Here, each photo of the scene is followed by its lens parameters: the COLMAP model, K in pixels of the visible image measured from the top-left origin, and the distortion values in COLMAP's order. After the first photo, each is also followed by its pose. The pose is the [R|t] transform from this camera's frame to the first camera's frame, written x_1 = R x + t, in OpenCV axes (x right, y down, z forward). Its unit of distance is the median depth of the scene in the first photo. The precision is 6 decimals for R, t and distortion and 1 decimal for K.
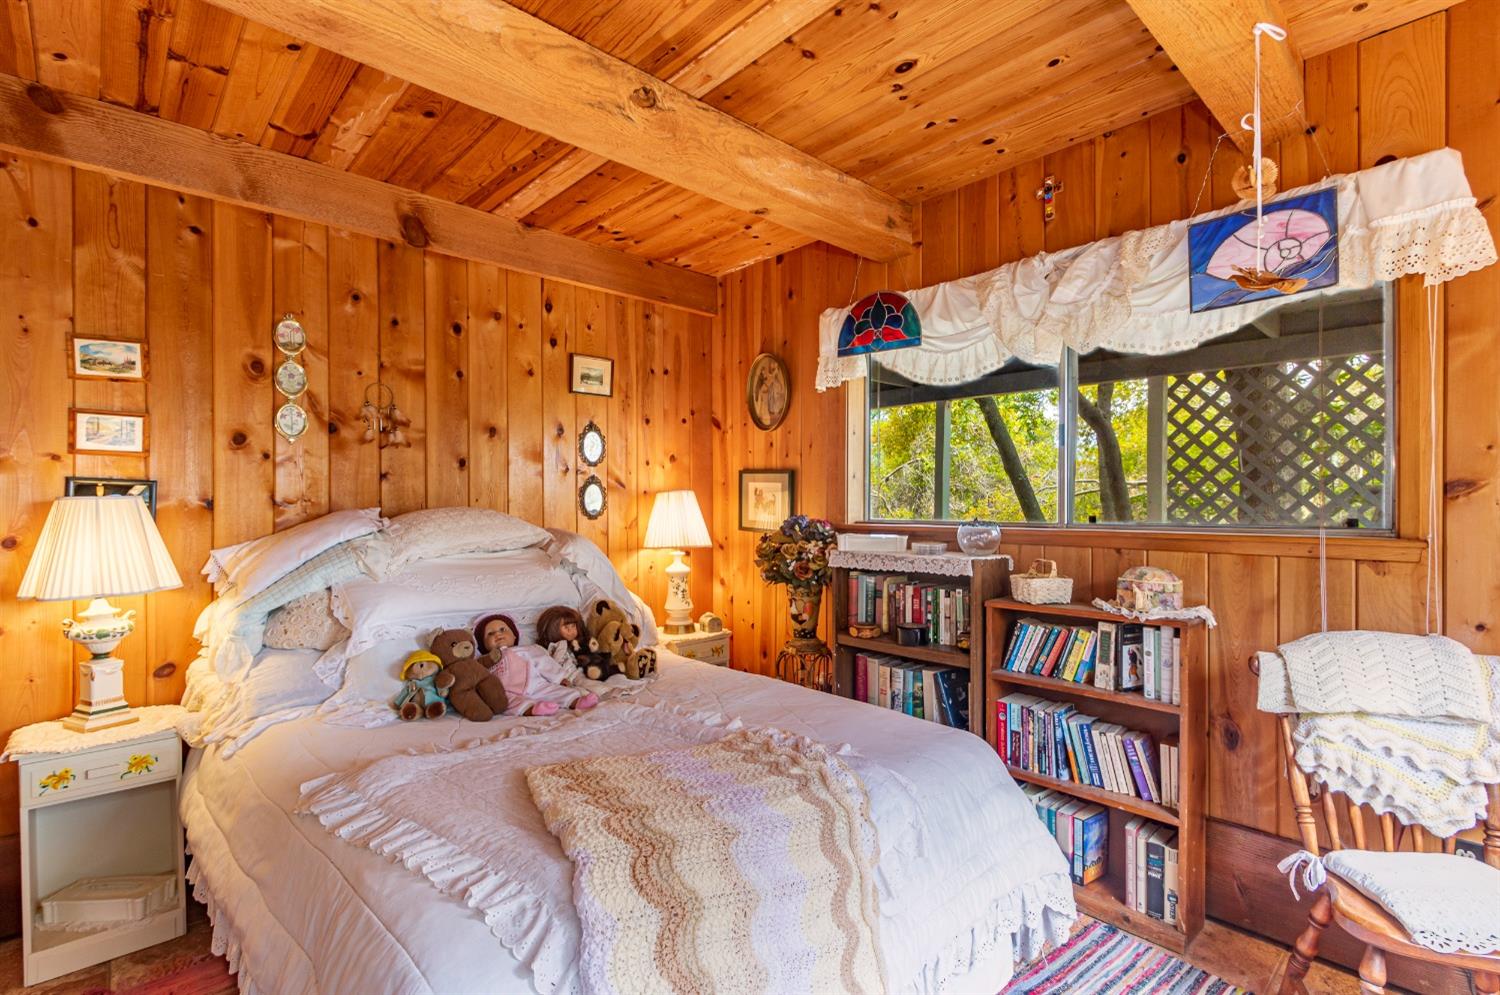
lens RADIAL K [[697.4, 0, 750.4], [0, 697.4, 507.5], [0, 0, 1]] dist [-0.003243, -0.000359]
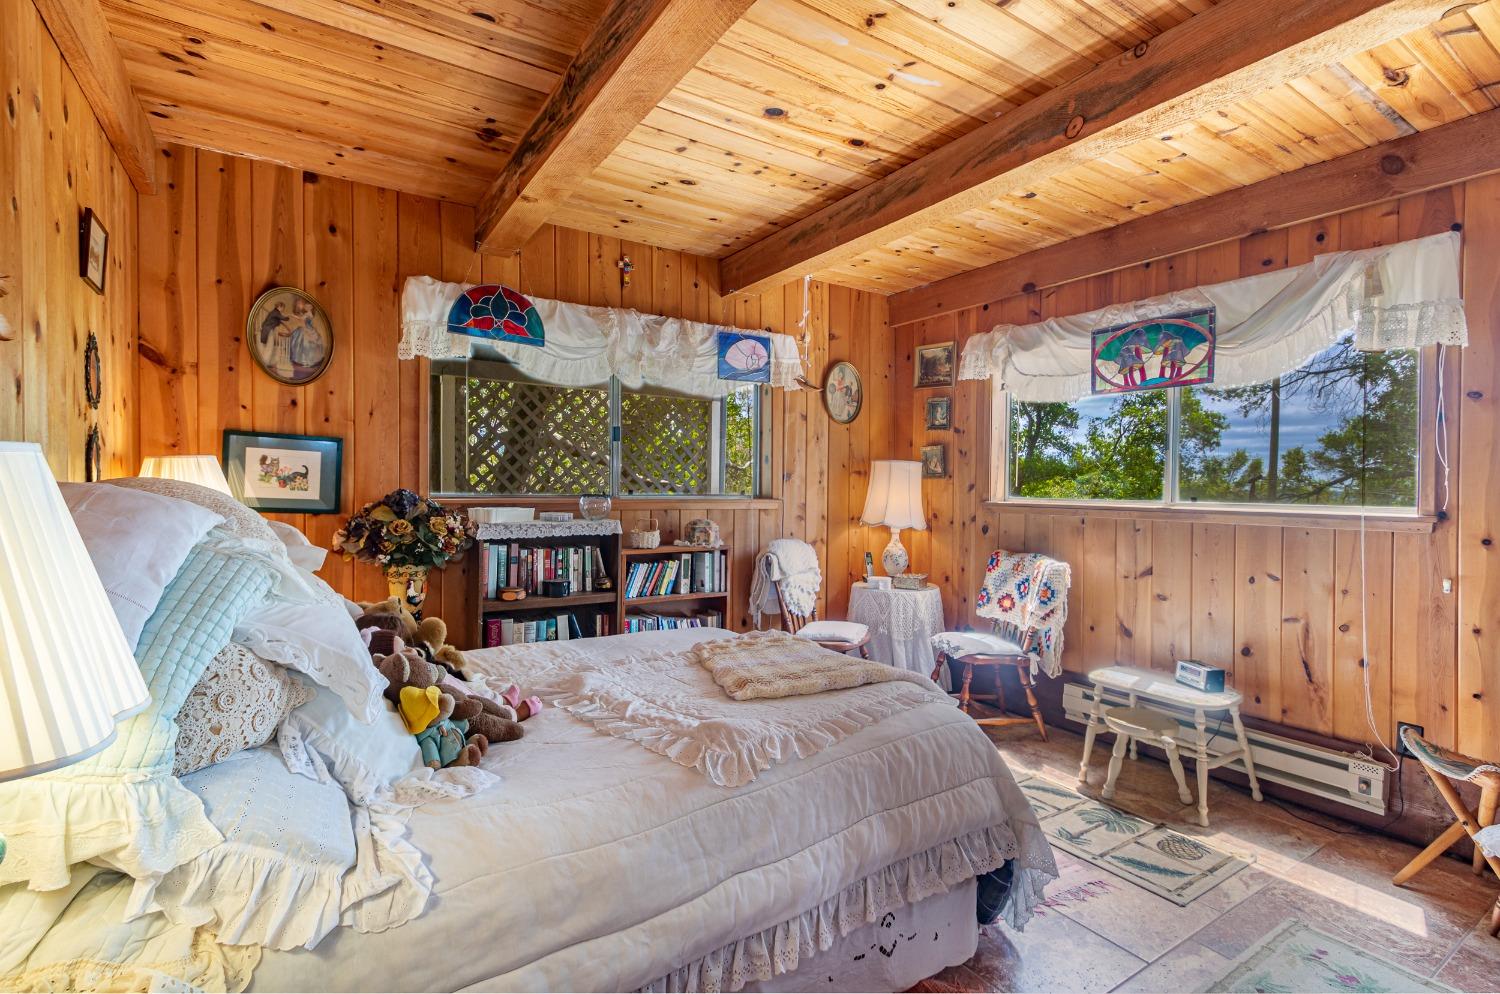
lens RADIAL K [[697.4, 0, 753.0], [0, 697.4, 491.2], [0, 0, 1]] dist [-0.003243, -0.000359]
pose [[0.173104, -0.007558, 0.984875, -0.903670], [-0.008667, 0.999920, 0.009197, -0.000209], [-0.984865, -0.010128, 0.173025, 0.456685]]
